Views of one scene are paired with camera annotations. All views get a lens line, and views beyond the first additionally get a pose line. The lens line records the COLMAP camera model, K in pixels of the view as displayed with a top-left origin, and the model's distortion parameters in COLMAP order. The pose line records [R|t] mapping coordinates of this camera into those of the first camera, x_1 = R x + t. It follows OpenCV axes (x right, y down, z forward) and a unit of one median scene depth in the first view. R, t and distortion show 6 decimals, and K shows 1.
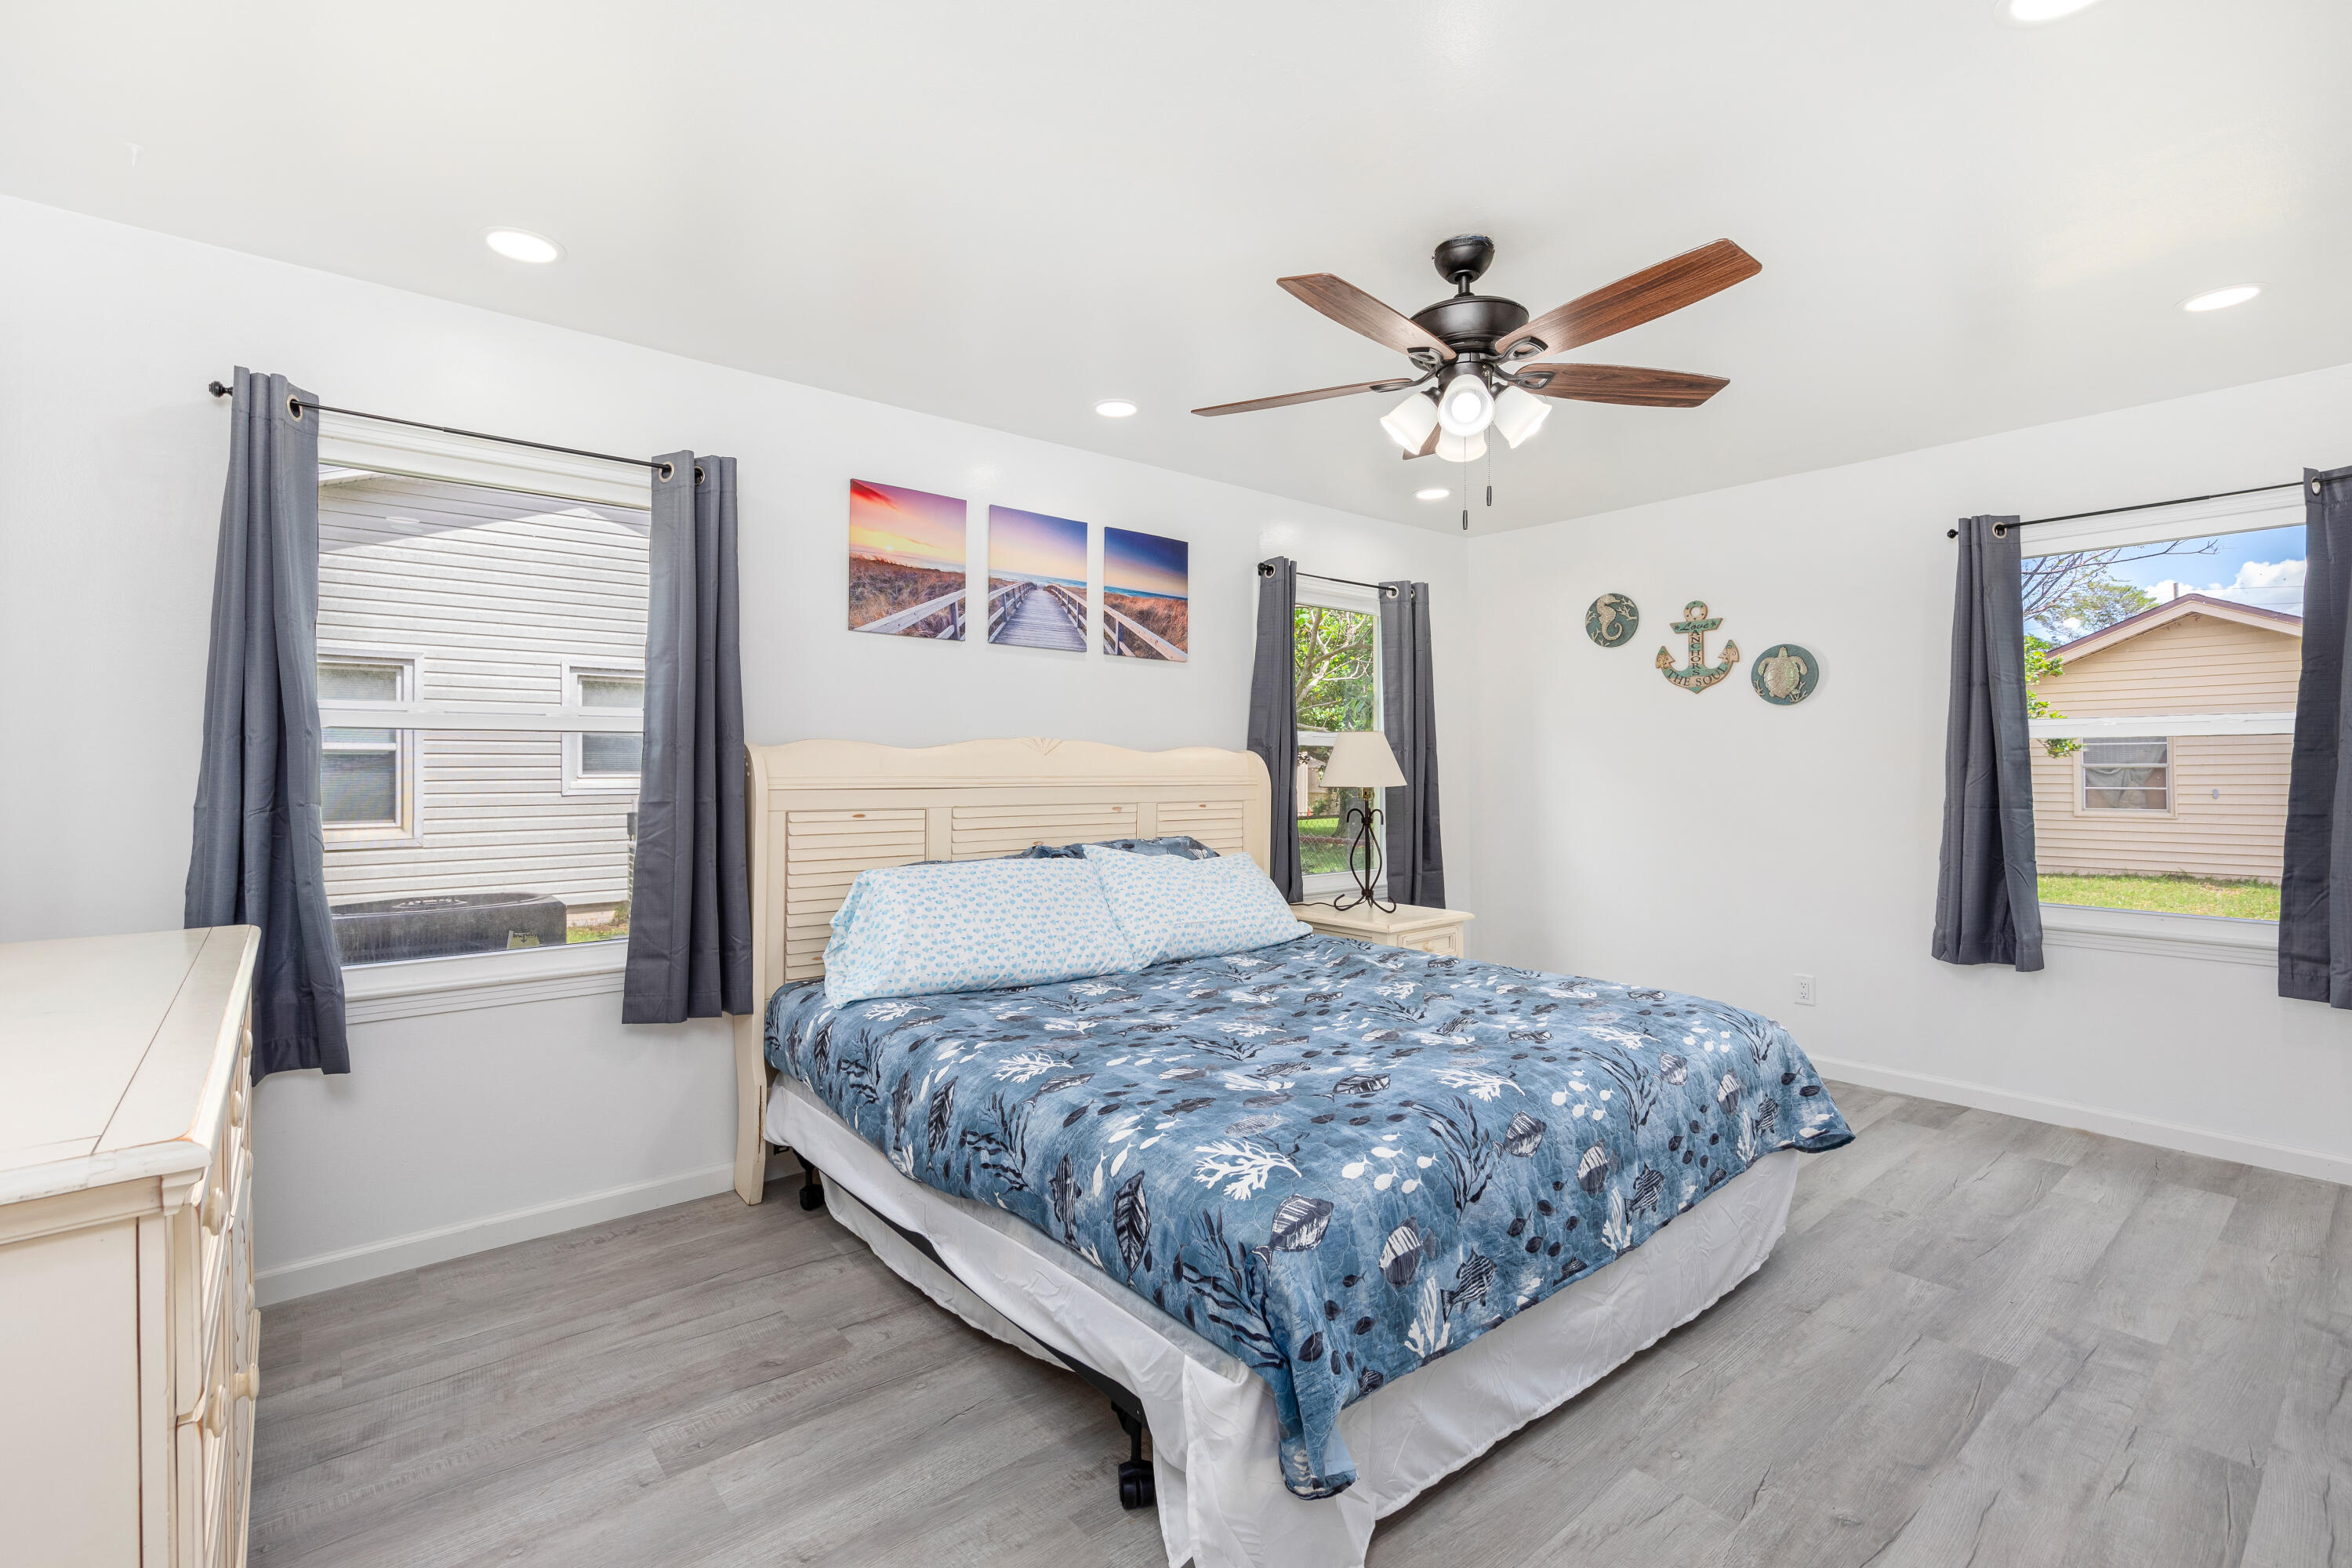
lens RADIAL K [[1093.0, 0, 1191.0], [0, 1093.0, 793.8], [0, 0, 1]] dist [-0.002670, 0.000609]
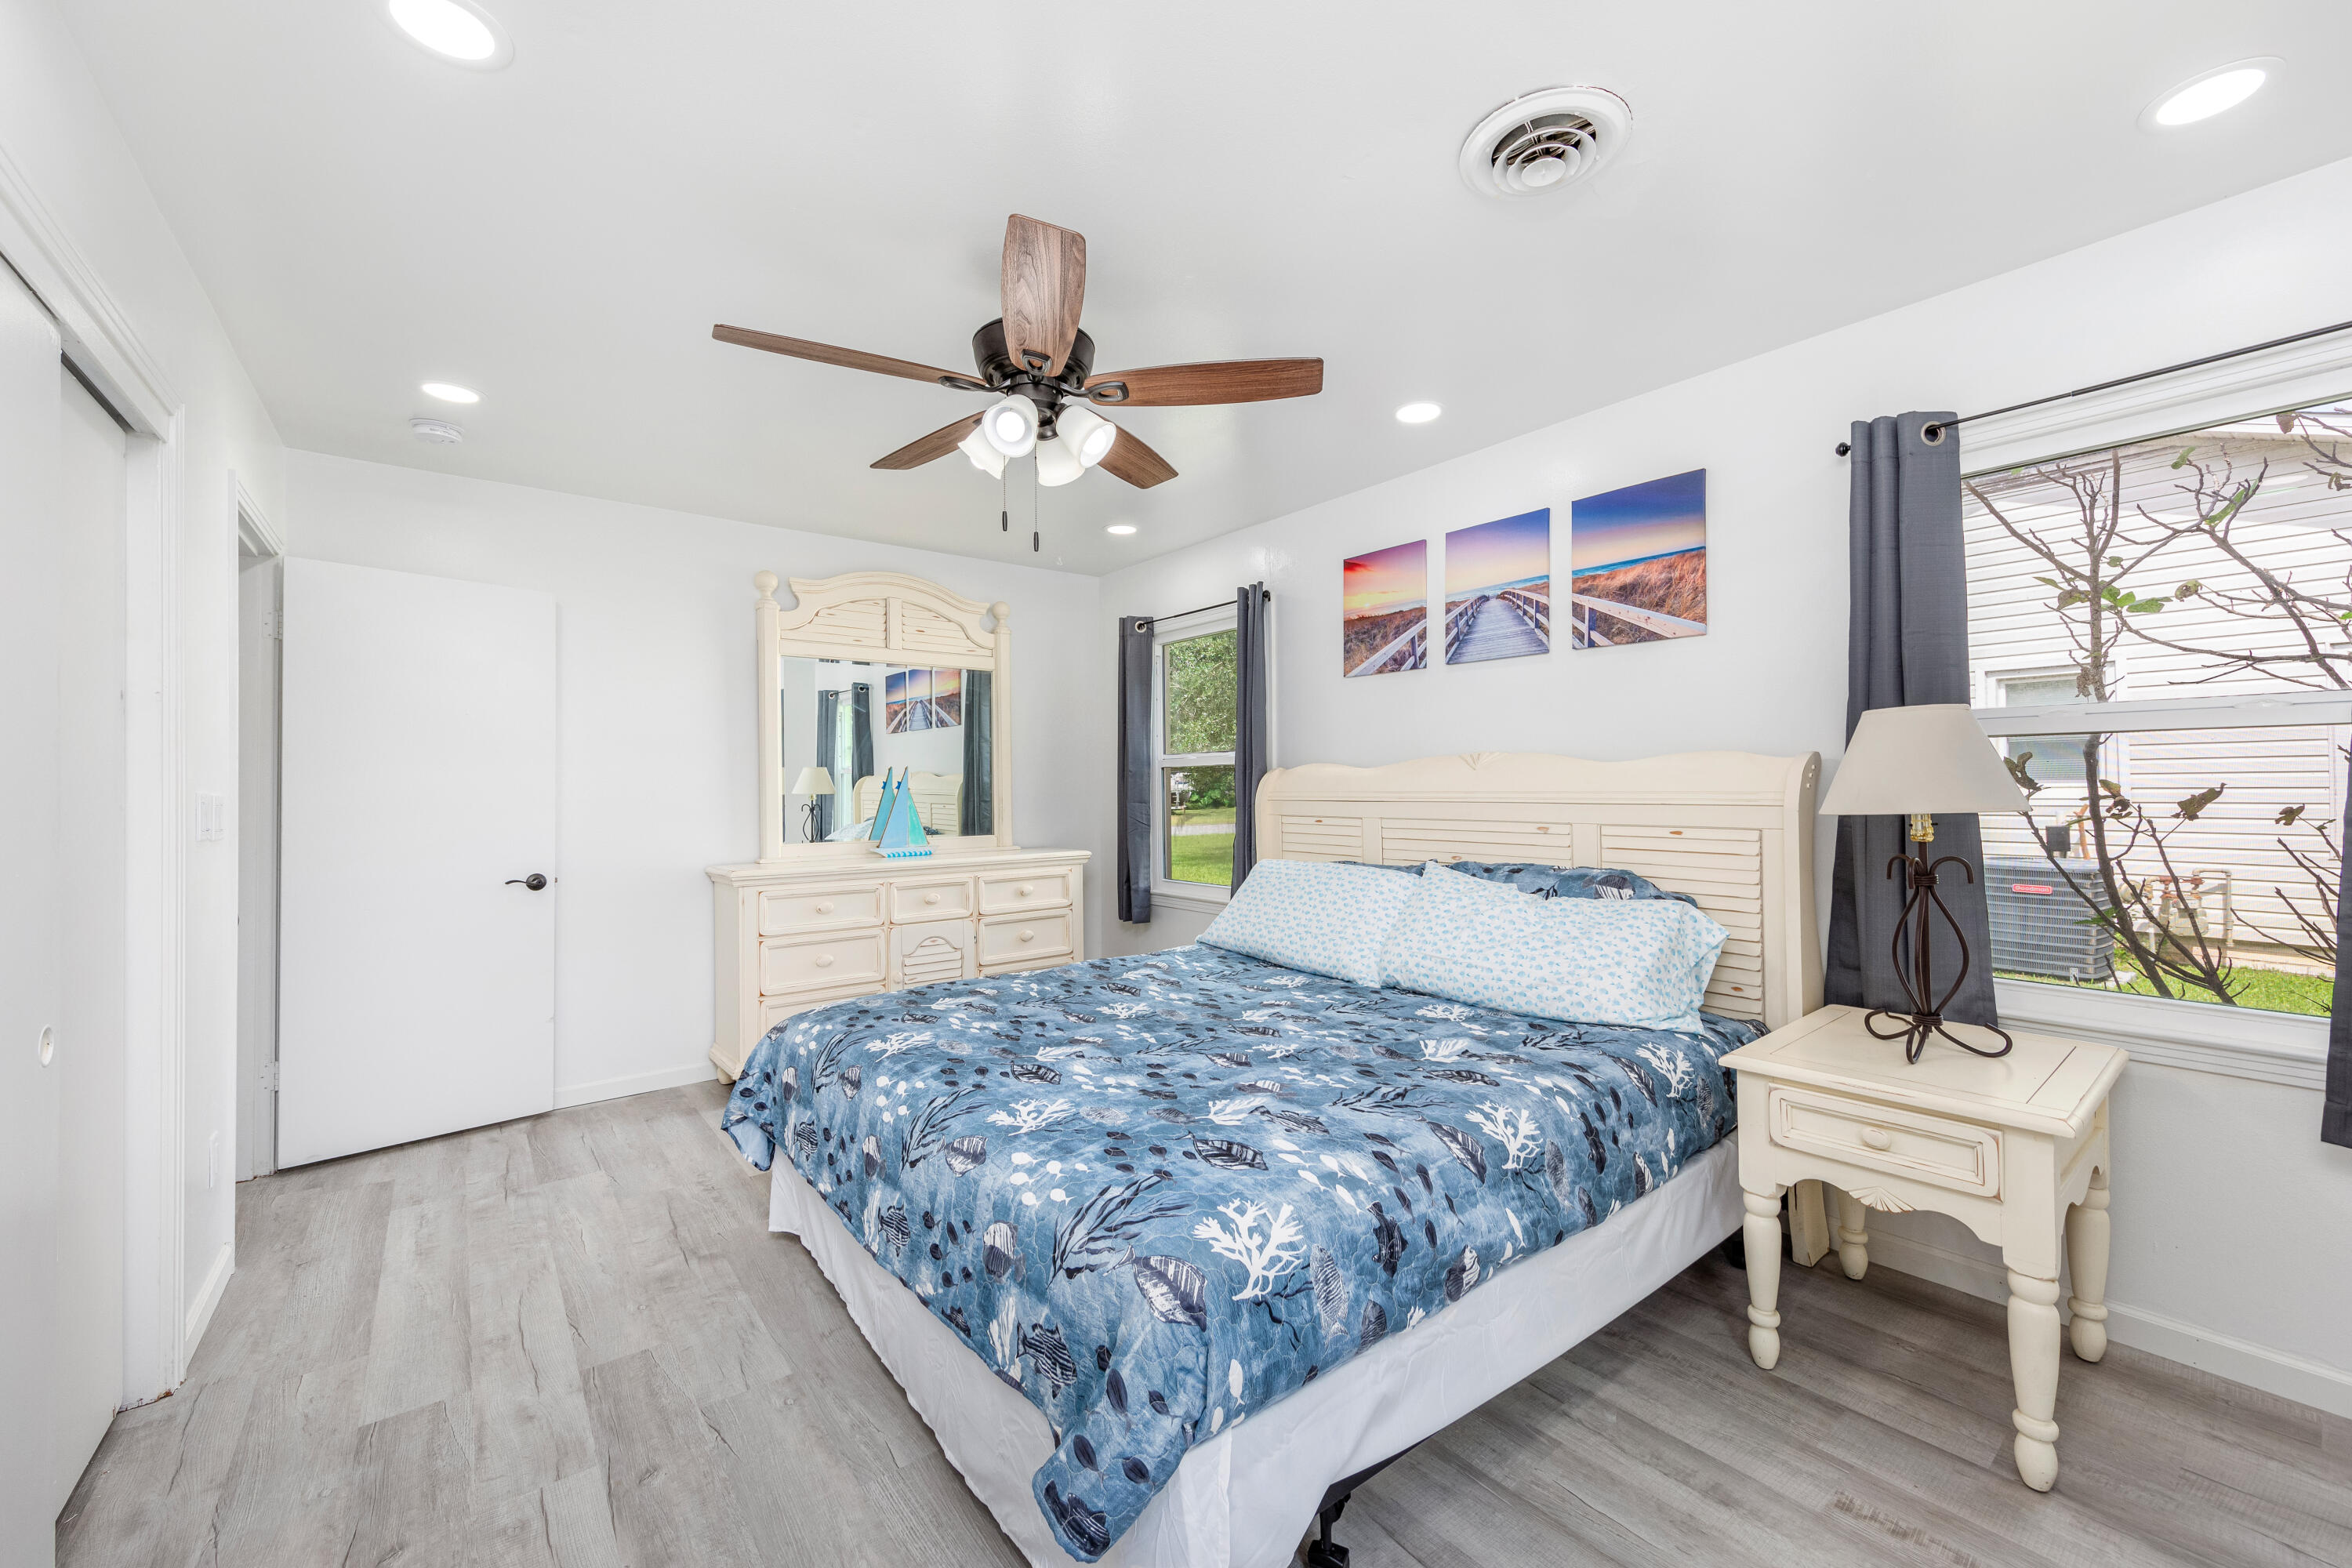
lens RADIAL K [[946.5, 0, 1194.3], [0, 946.5, 777.3], [0, 0, 1]] dist [0.003600, -0.000555]
pose [[0.024530, -0.021902, -0.999459, 0.702538], [-0.006869, 0.999733, -0.022077, -0.009586], [0.999675, 0.007407, 0.024373, 0.731362]]
